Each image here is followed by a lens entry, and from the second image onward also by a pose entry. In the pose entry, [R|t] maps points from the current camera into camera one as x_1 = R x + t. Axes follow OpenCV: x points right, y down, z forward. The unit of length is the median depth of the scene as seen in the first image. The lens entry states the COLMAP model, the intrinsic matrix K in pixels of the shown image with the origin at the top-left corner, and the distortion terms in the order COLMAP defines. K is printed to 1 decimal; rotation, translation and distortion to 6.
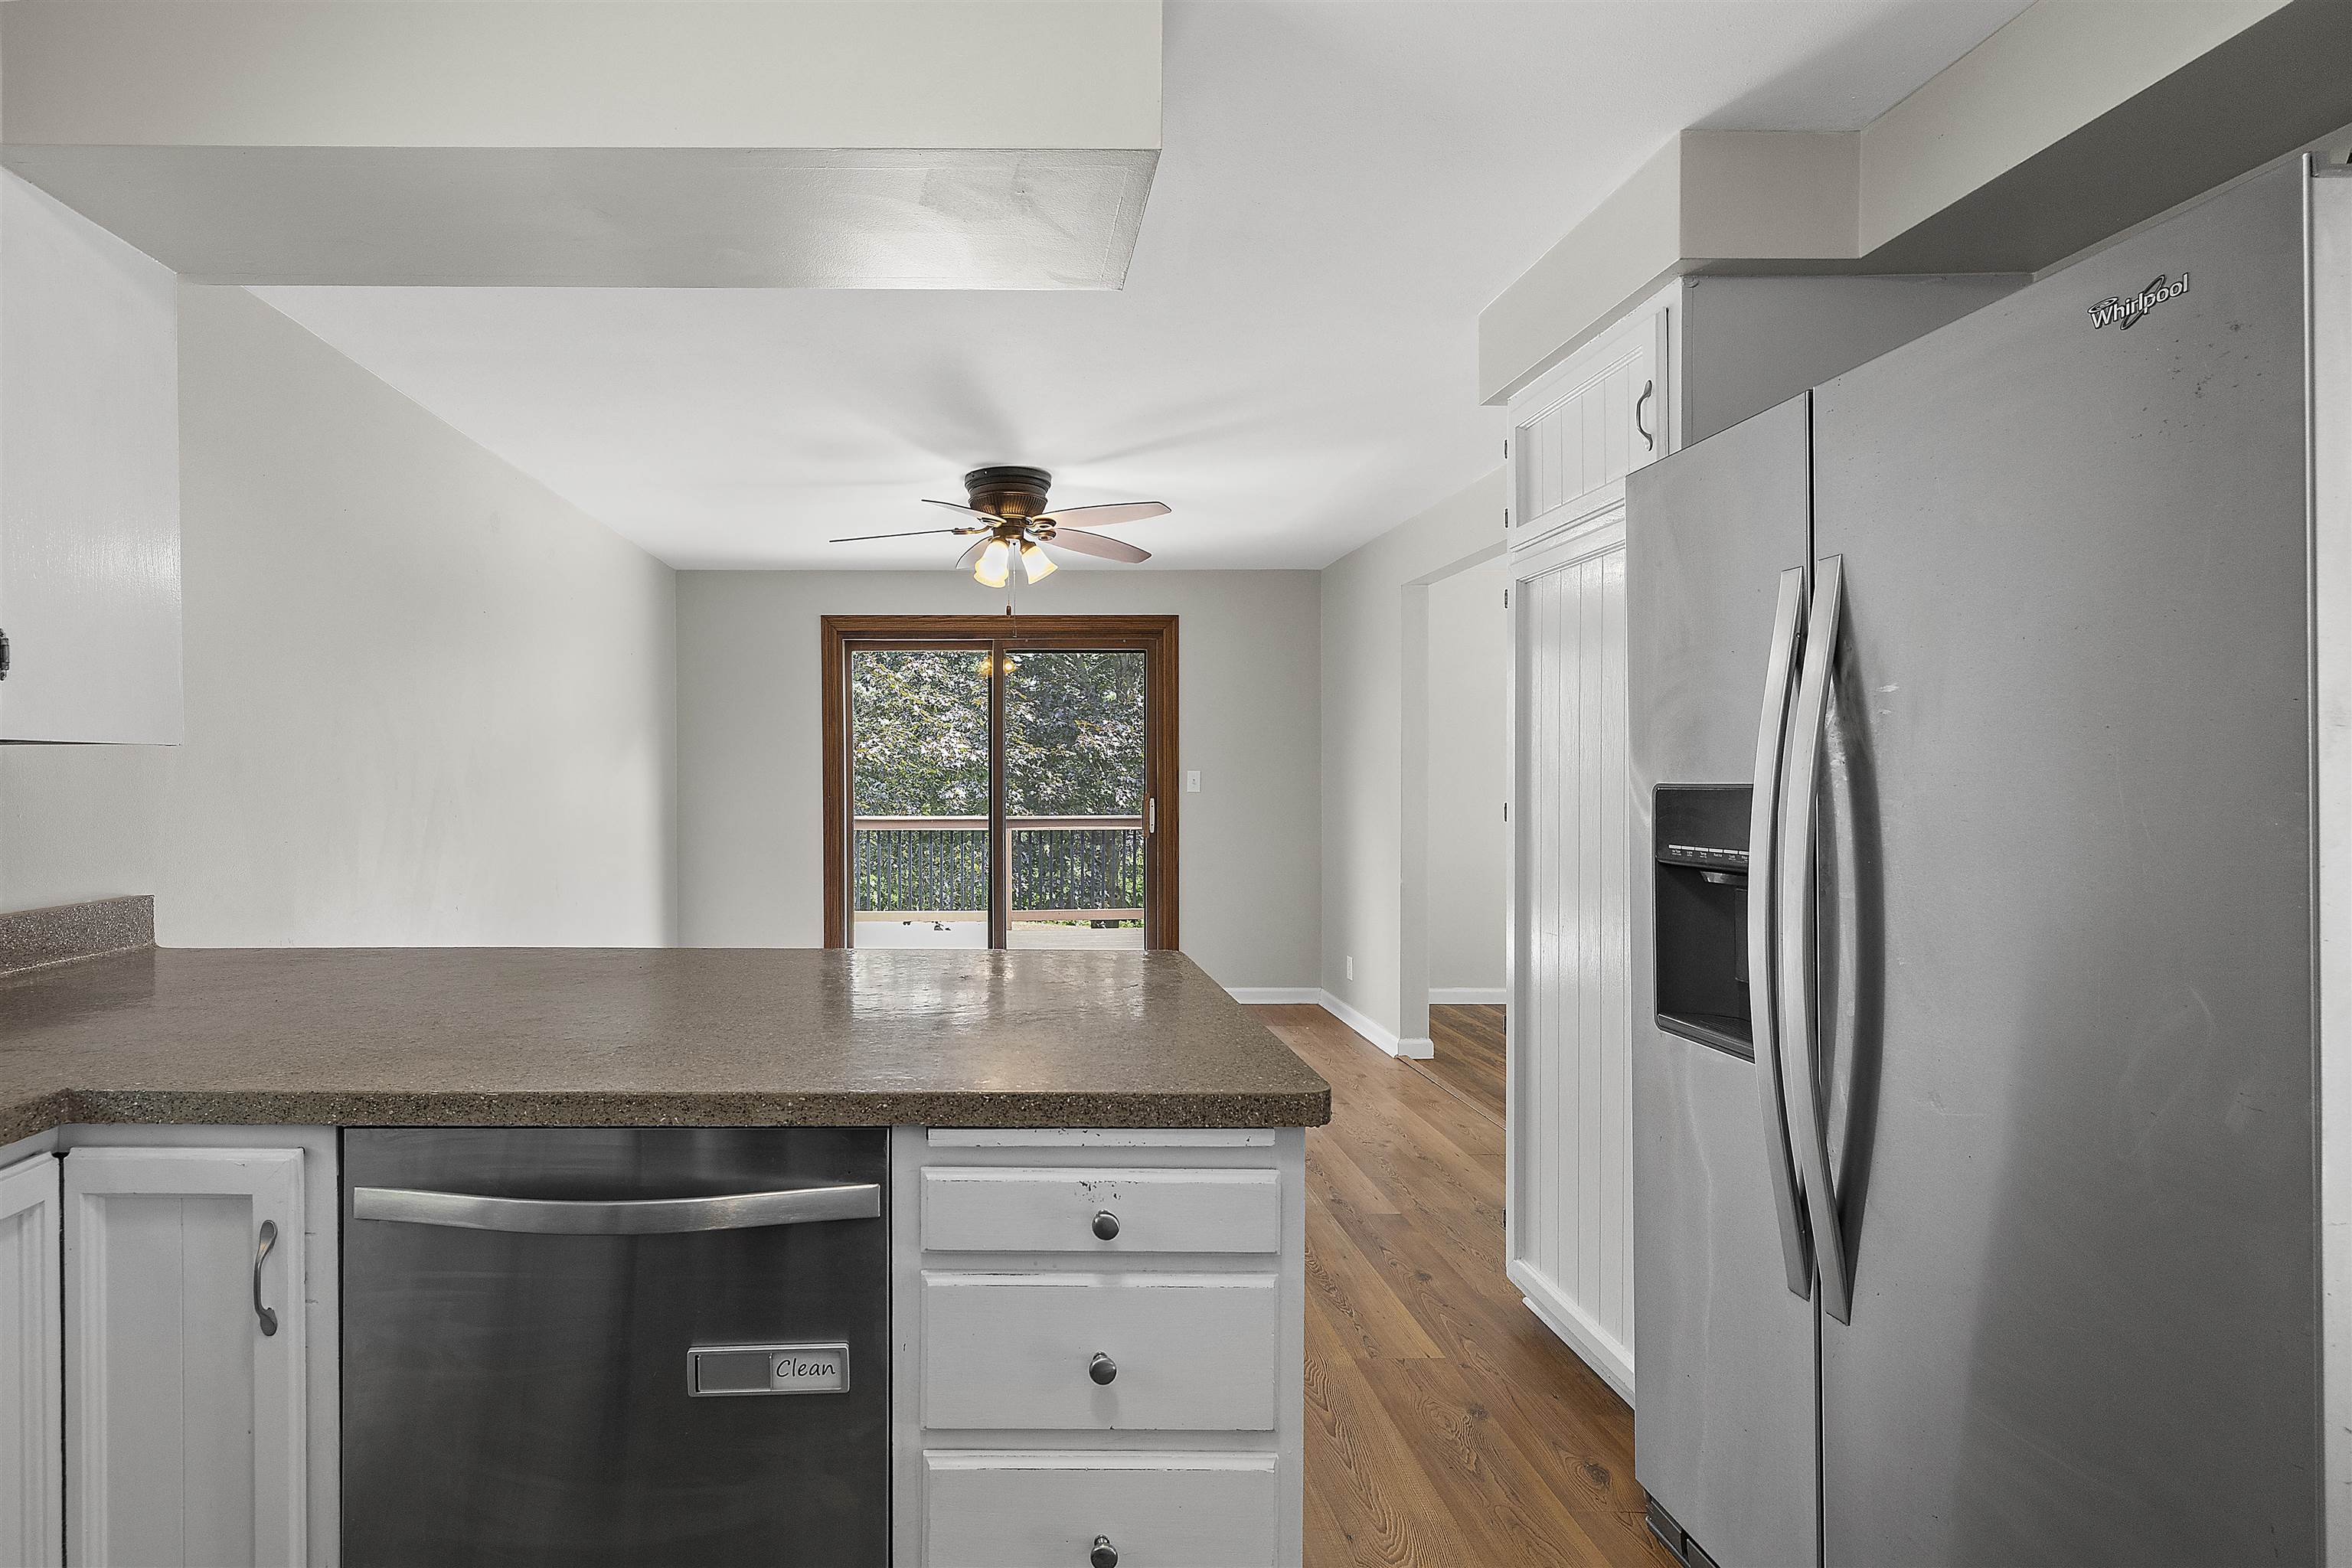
lens RADIAL K [[1018.6, 0, 1162.0], [0, 1018.6, 774.7], [0, 0, 1]] dist [-0.001840, 0.000093]
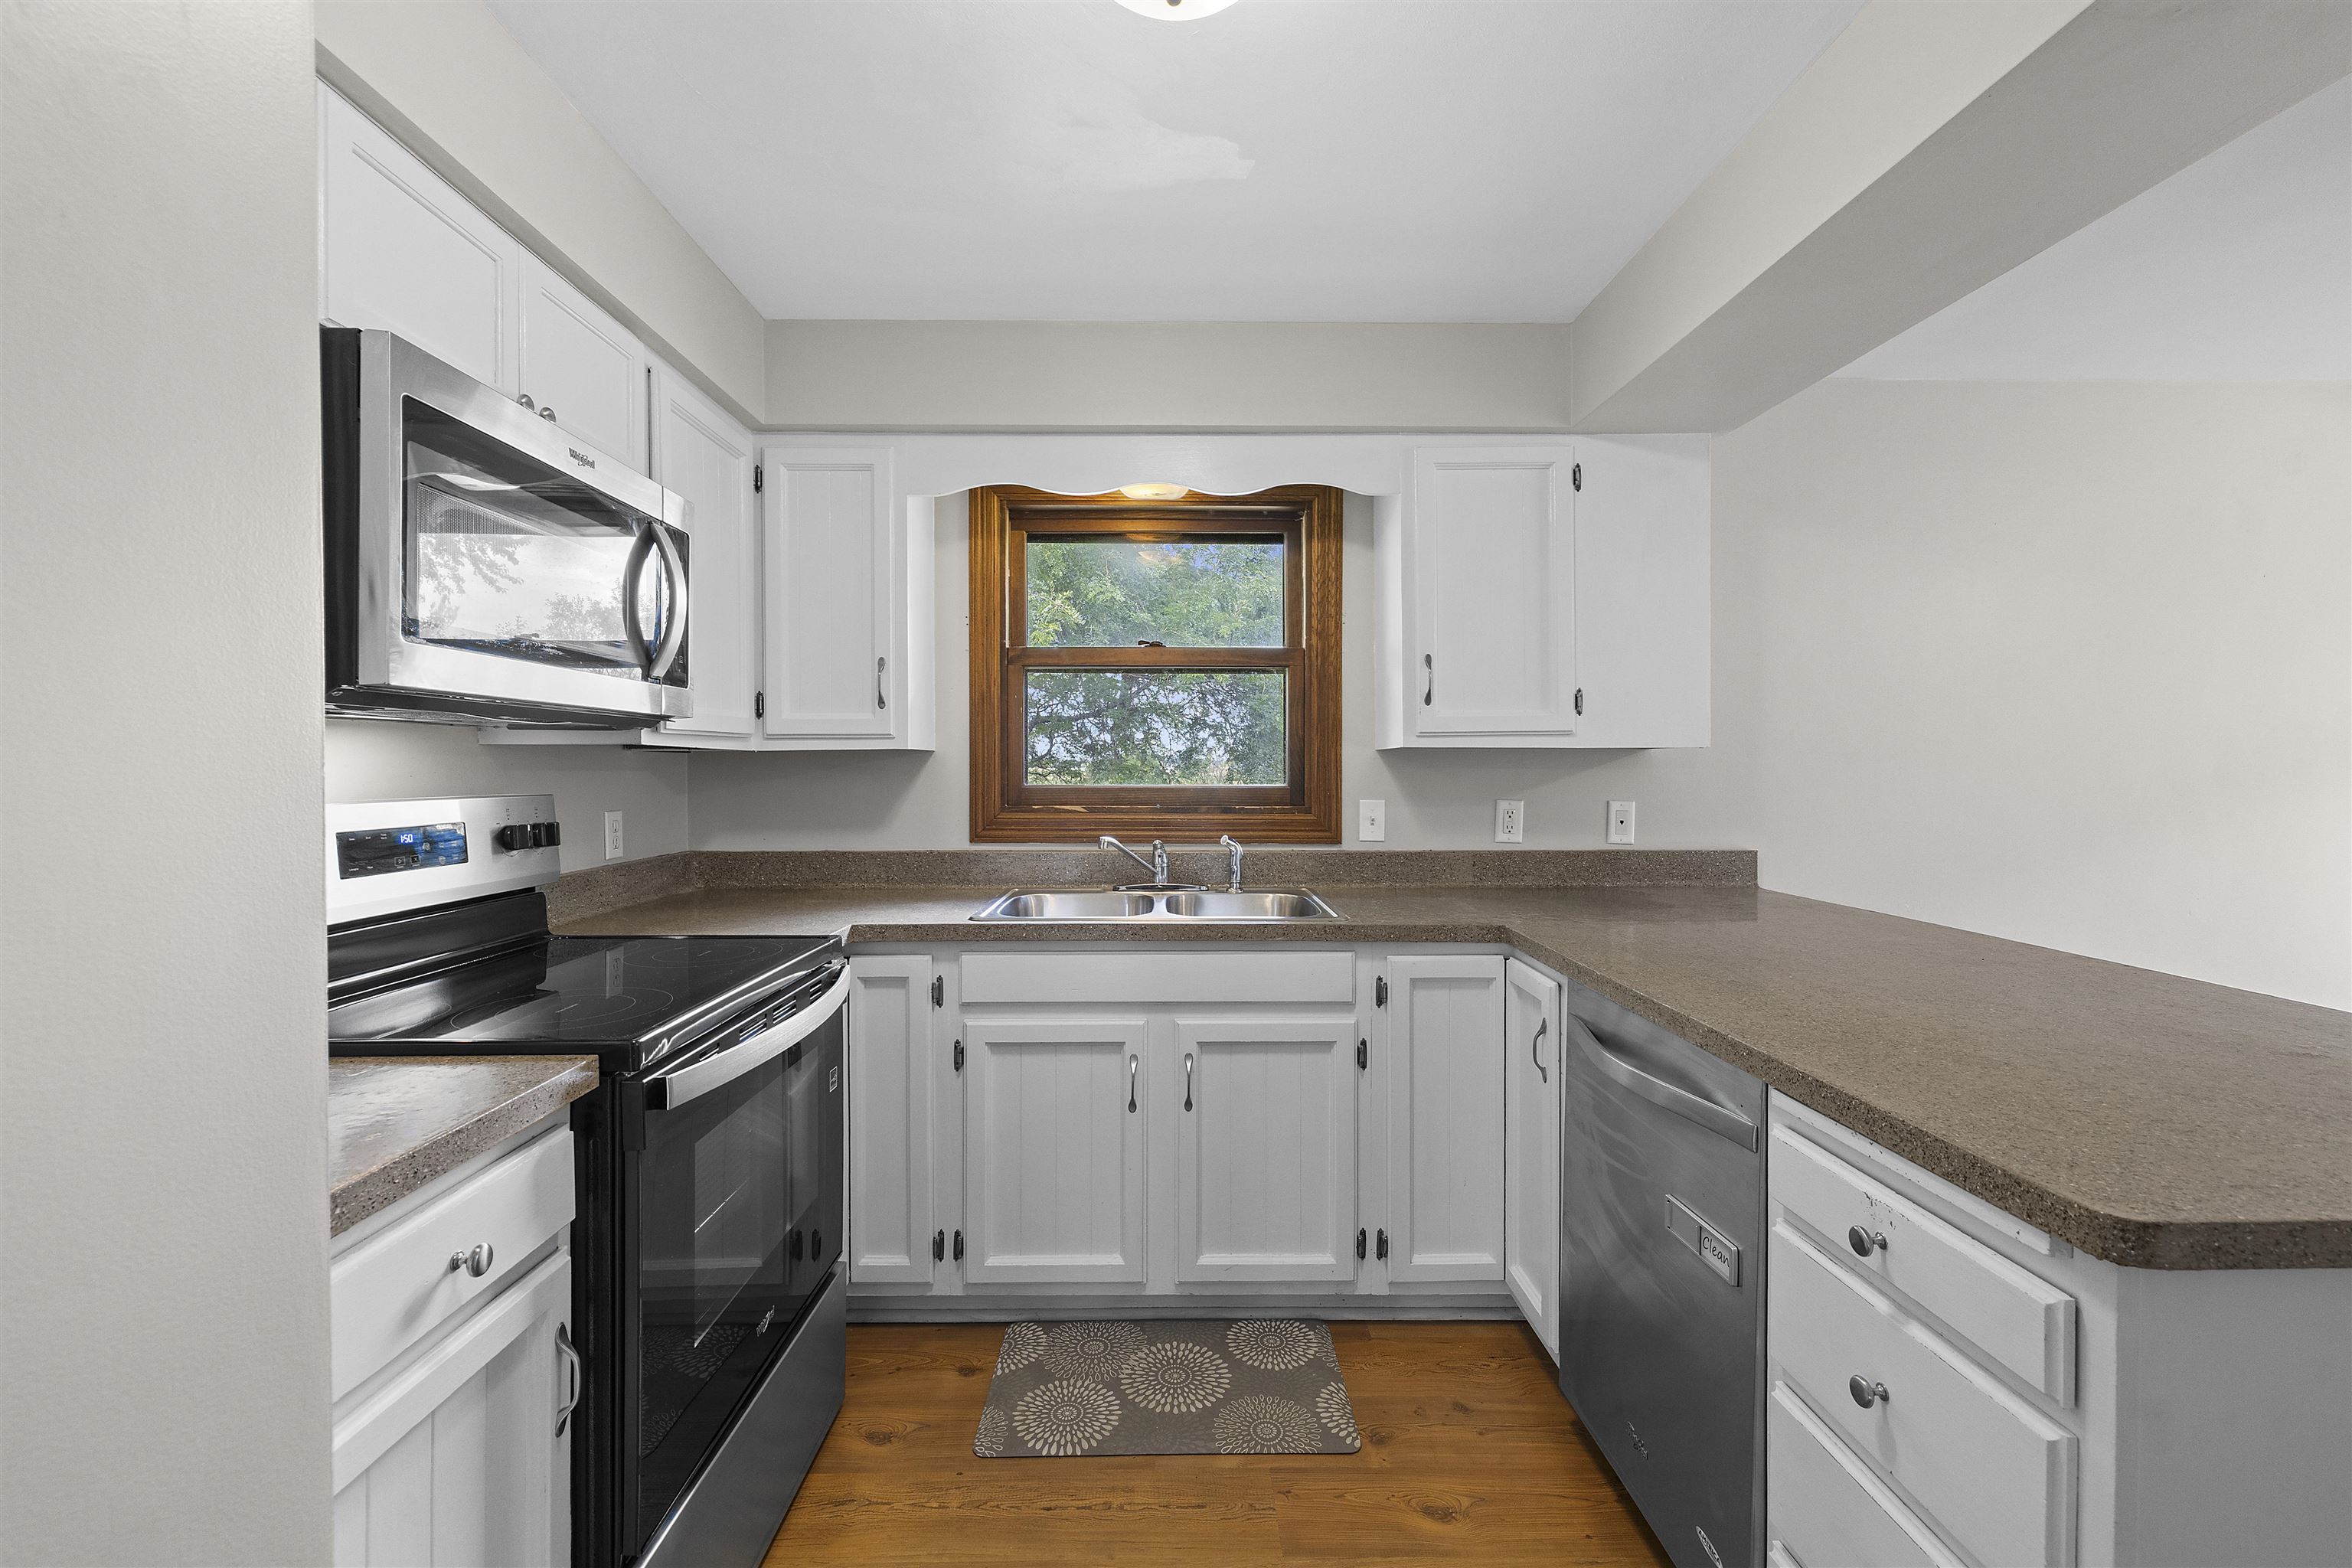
lens RADIAL K [[1018.6, 0, 1175.0], [0, 1018.6, 772.6], [0, 0, 1]] dist [-0.001840, 0.000093]
pose [[0.010576, 0.012349, -0.999868, 0.877929], [-0.006983, 0.999900, 0.012276, -0.007168], [0.999920, 0.006852, 0.010661, 0.329456]]
